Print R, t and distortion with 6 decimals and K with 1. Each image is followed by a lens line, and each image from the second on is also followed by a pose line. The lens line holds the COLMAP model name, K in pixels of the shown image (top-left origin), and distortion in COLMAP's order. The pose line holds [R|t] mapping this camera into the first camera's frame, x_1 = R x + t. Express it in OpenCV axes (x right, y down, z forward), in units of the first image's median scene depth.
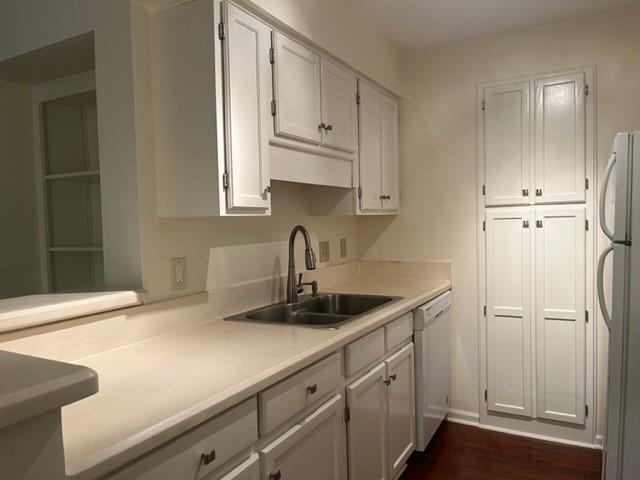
lens RADIAL K [[482.1, 0, 321.2], [0, 482.1, 243.7], [0, 0, 1]] dist [0.078834, -0.116721]
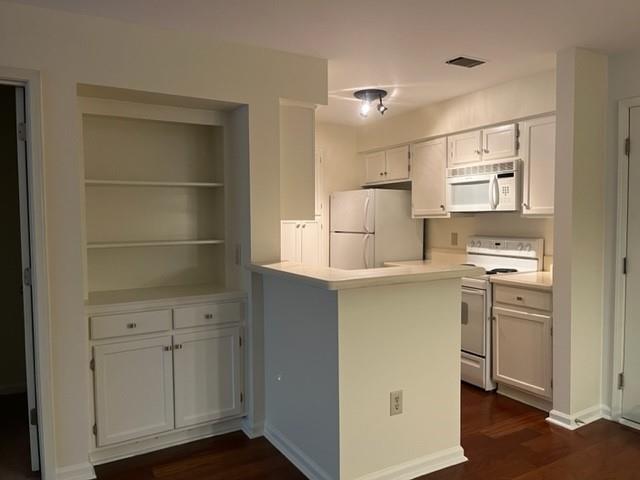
lens RADIAL K [[482.1, 0, 321.2], [0, 482.1, 243.7], [0, 0, 1]] dist [0.078834, -0.116721]
pose [[0.515095, -0.027682, 0.856686, -1.152704], [0.035289, 0.999316, 0.011073, 0.009919], [-0.856406, 0.024528, 0.515719, -0.023004]]
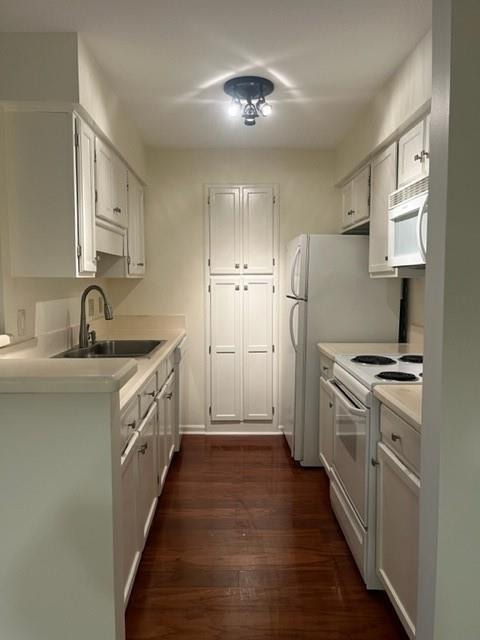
lens RADIAL K [[482.1, 0, 241.3], [0, 482.1, 327.4], [0, 0, 1]] dist [0.078834, -0.116721]
pose [[0.863050, -0.024615, 0.504518, -0.302922], [0.002885, 0.999036, 0.043807, 0.014836], [-0.505110, -0.036353, 0.862289, -0.249210]]
